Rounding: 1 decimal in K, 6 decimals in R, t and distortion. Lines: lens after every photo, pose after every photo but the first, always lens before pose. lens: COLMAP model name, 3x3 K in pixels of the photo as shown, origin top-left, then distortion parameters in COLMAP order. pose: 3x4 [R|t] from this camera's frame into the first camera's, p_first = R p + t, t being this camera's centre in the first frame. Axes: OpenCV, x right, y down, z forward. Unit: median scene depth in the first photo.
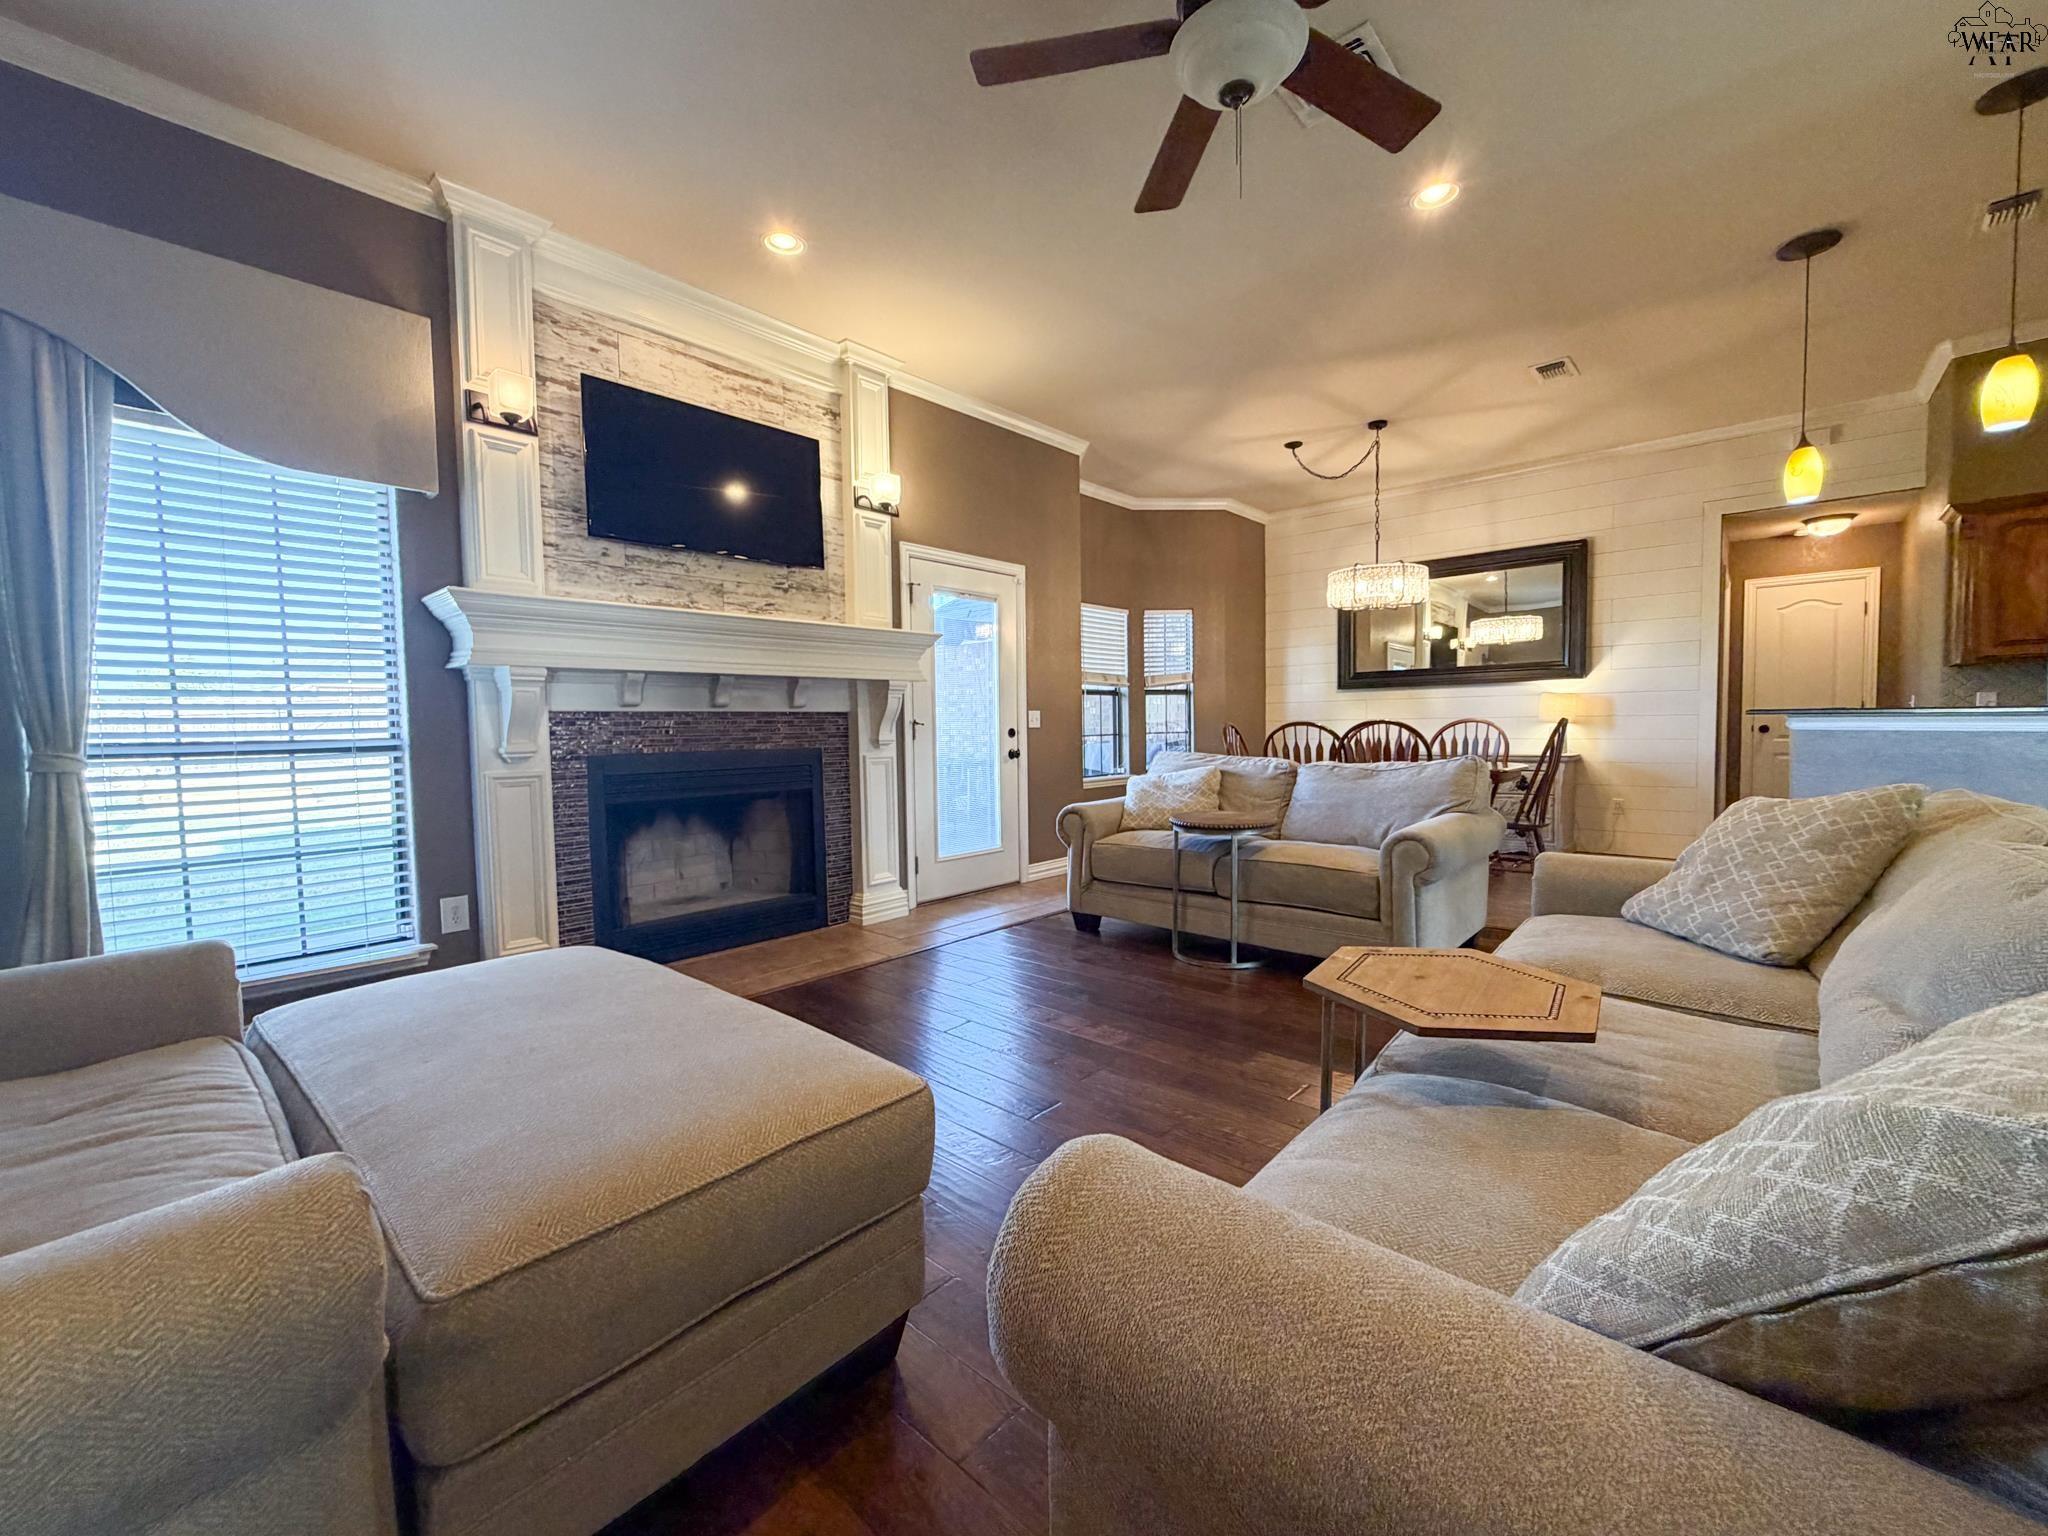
lens RADIAL K [[818.1, 0, 1009.4], [0, 818.1, 763.6], [0, 0, 1]] dist [0.001279, -0.000074]
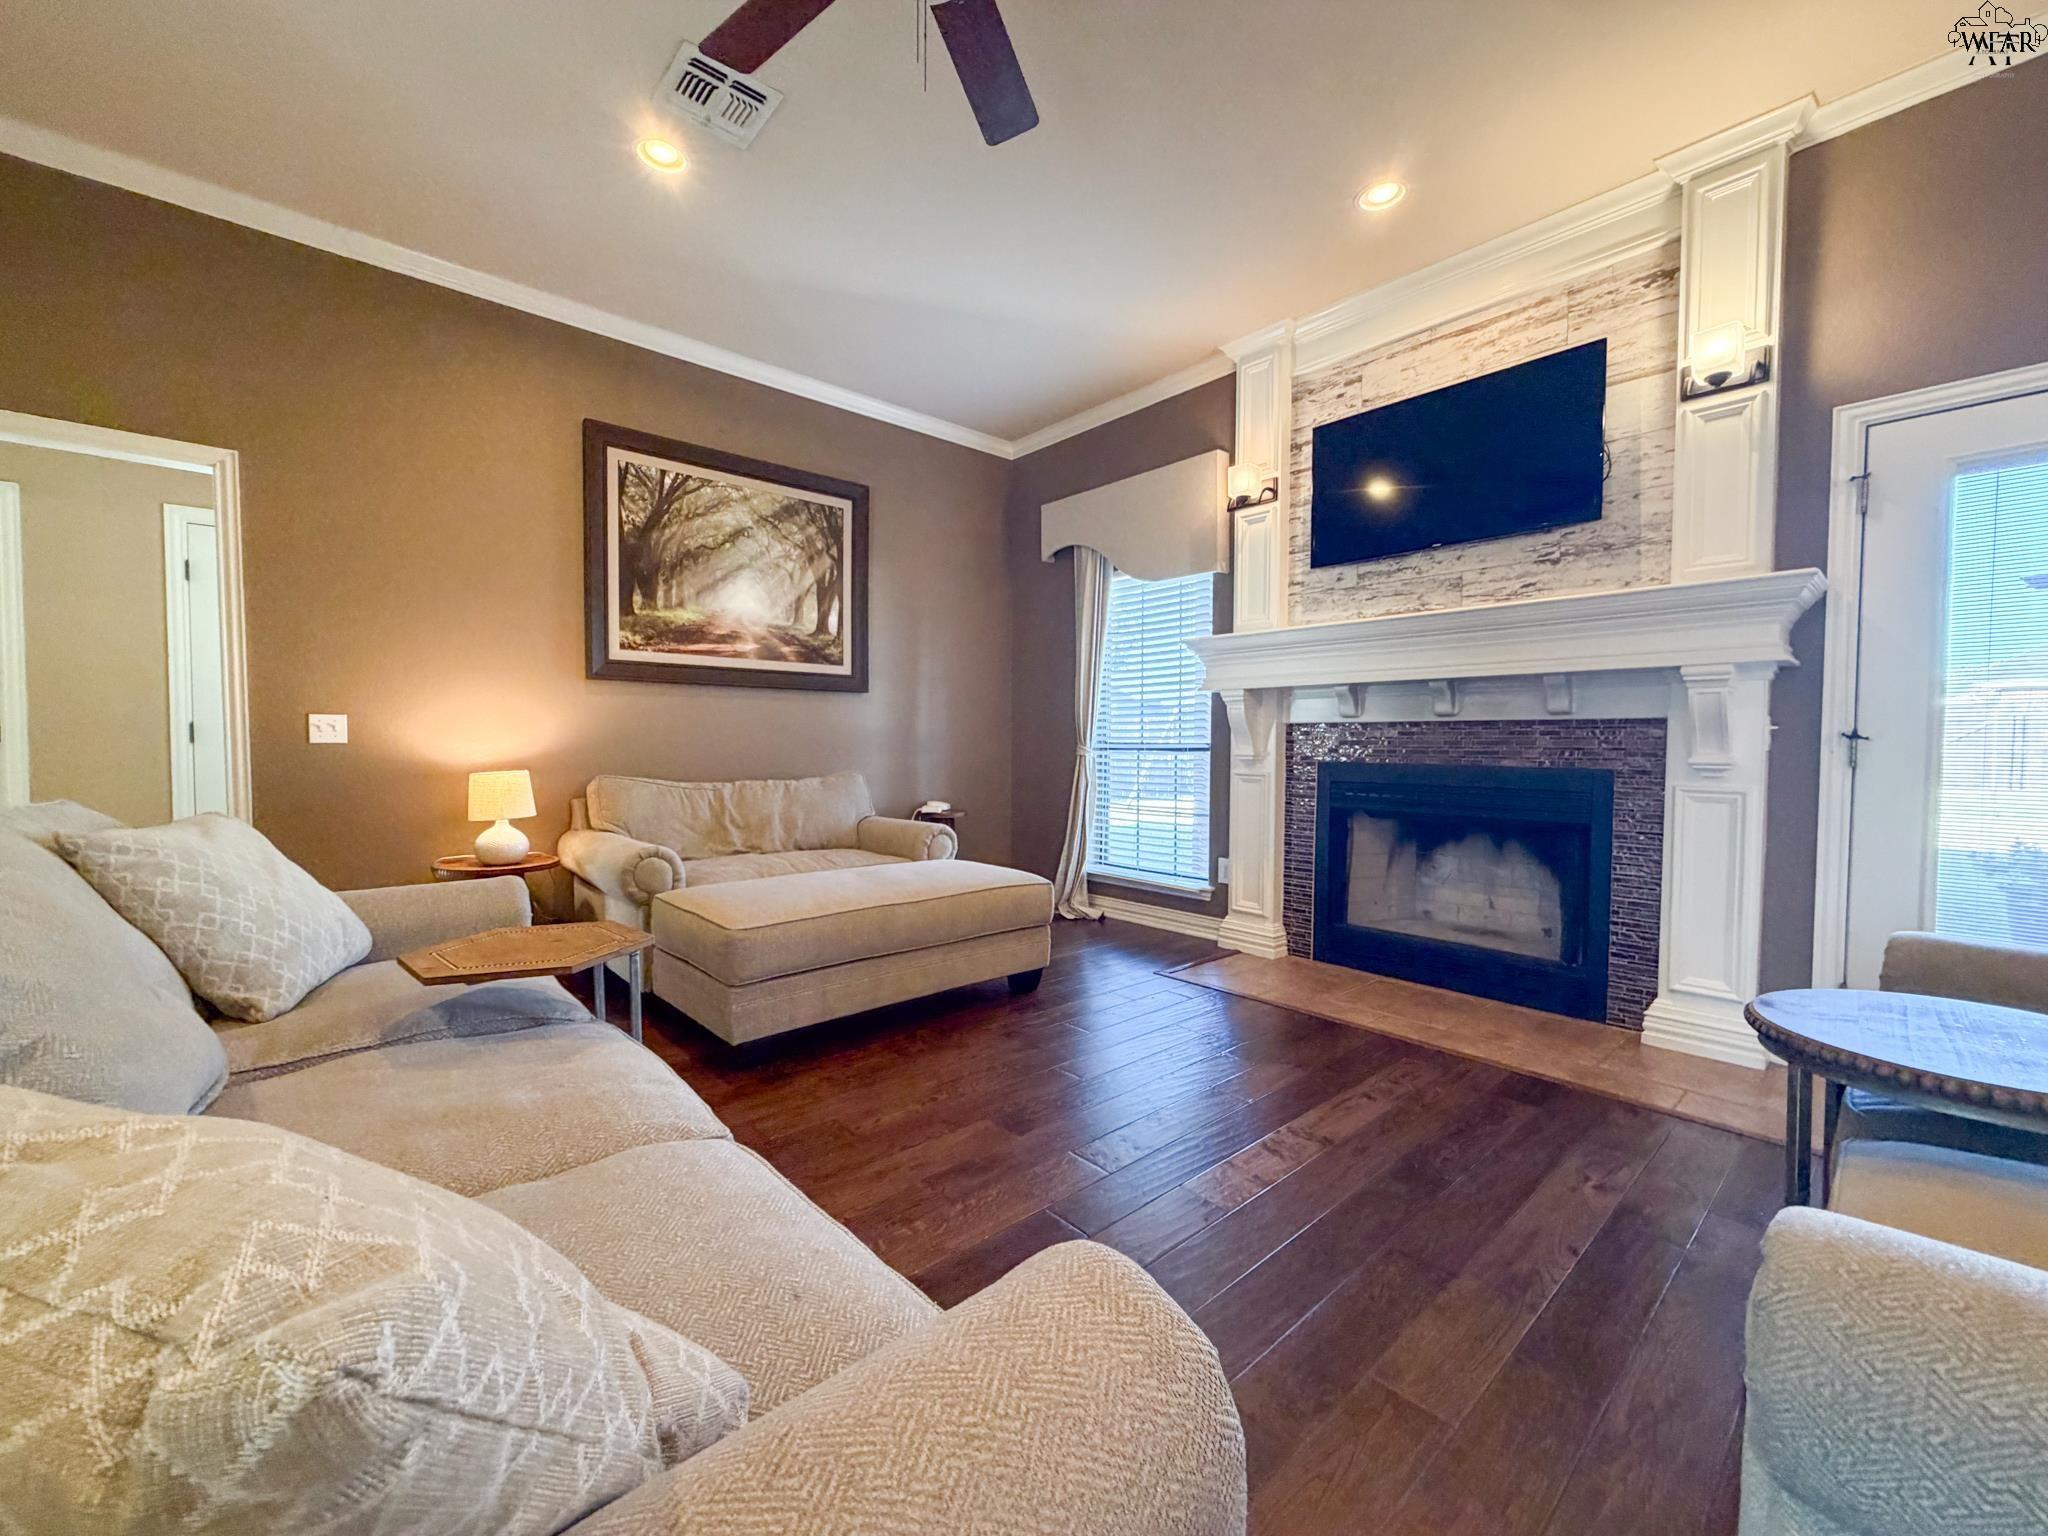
lens RADIAL K [[818.1, 0, 1009.4], [0, 818.1, 763.6], [0, 0, 1]] dist [0.001279, -0.000074]
pose [[-0.104358, 0.043031, -0.993608, 0.580264], [-0.049814, 0.997583, 0.048435, -0.036095], [0.993291, 0.054551, -0.101962, 0.612386]]
